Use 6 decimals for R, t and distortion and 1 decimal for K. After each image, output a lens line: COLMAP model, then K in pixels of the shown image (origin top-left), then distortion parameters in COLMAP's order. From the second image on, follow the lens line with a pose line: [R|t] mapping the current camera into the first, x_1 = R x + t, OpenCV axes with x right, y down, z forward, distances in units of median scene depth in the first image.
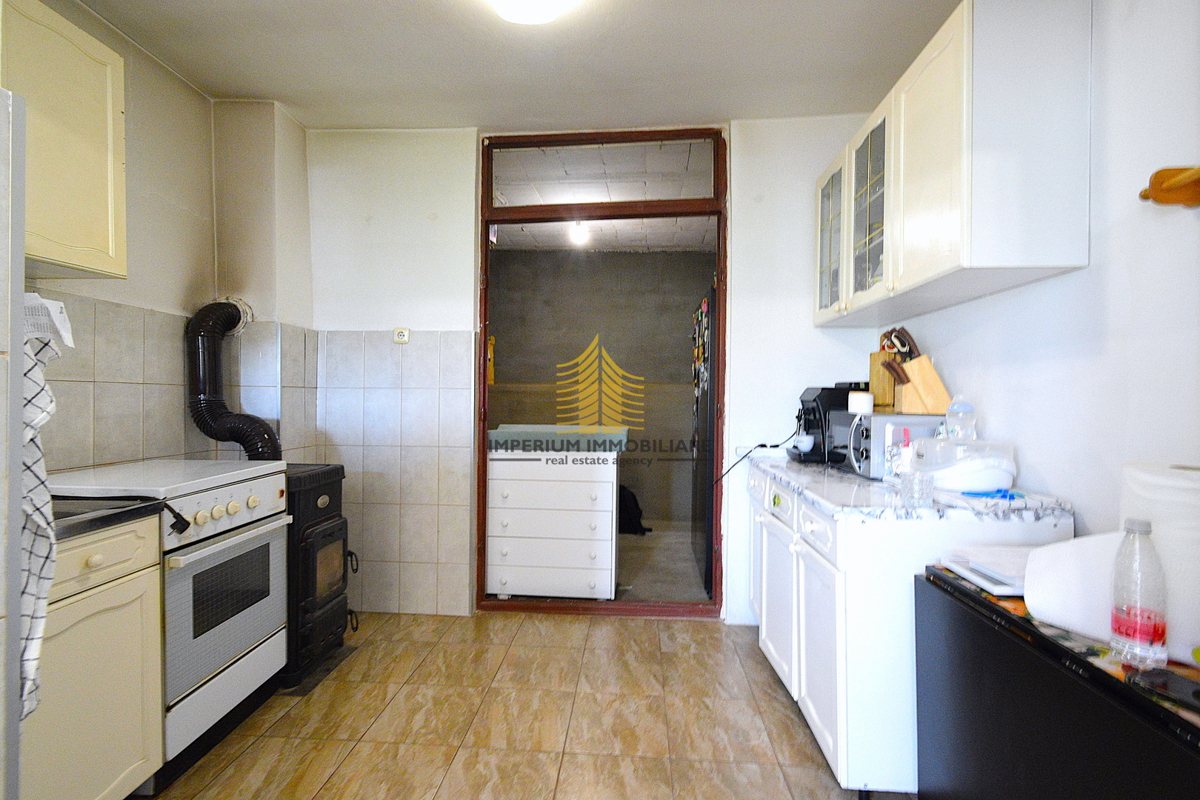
lens RADIAL K [[537.0, 0, 593.6], [0, 537.0, 398.4], [0, 0, 1]] dist [0.000784, -0.000265]
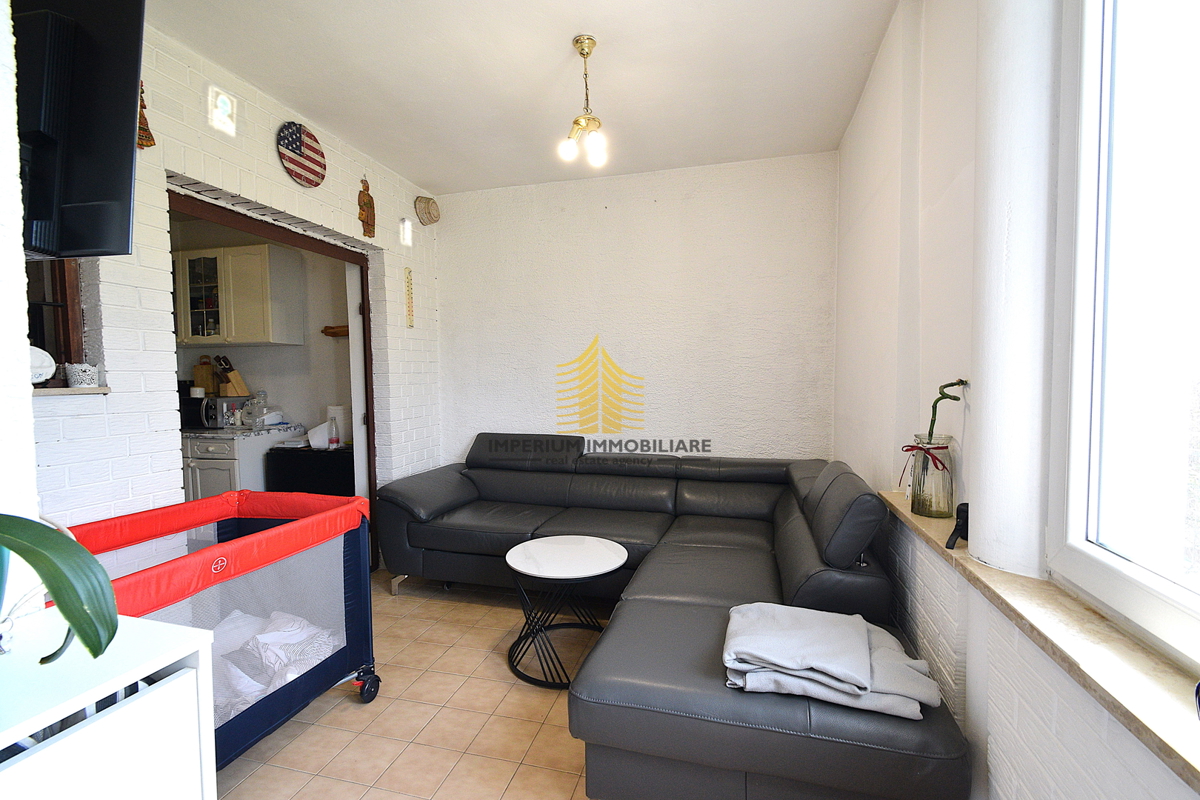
lens RADIAL K [[537.0, 0, 598.0], [0, 537.0, 401.7], [0, 0, 1]] dist [0.000784, -0.000265]
pose [[0.181996, -0.050856, 0.981983, -1.372896], [0.015960, 0.998683, 0.048762, -0.036732], [-0.983170, 0.006798, 0.182568, -0.917842]]
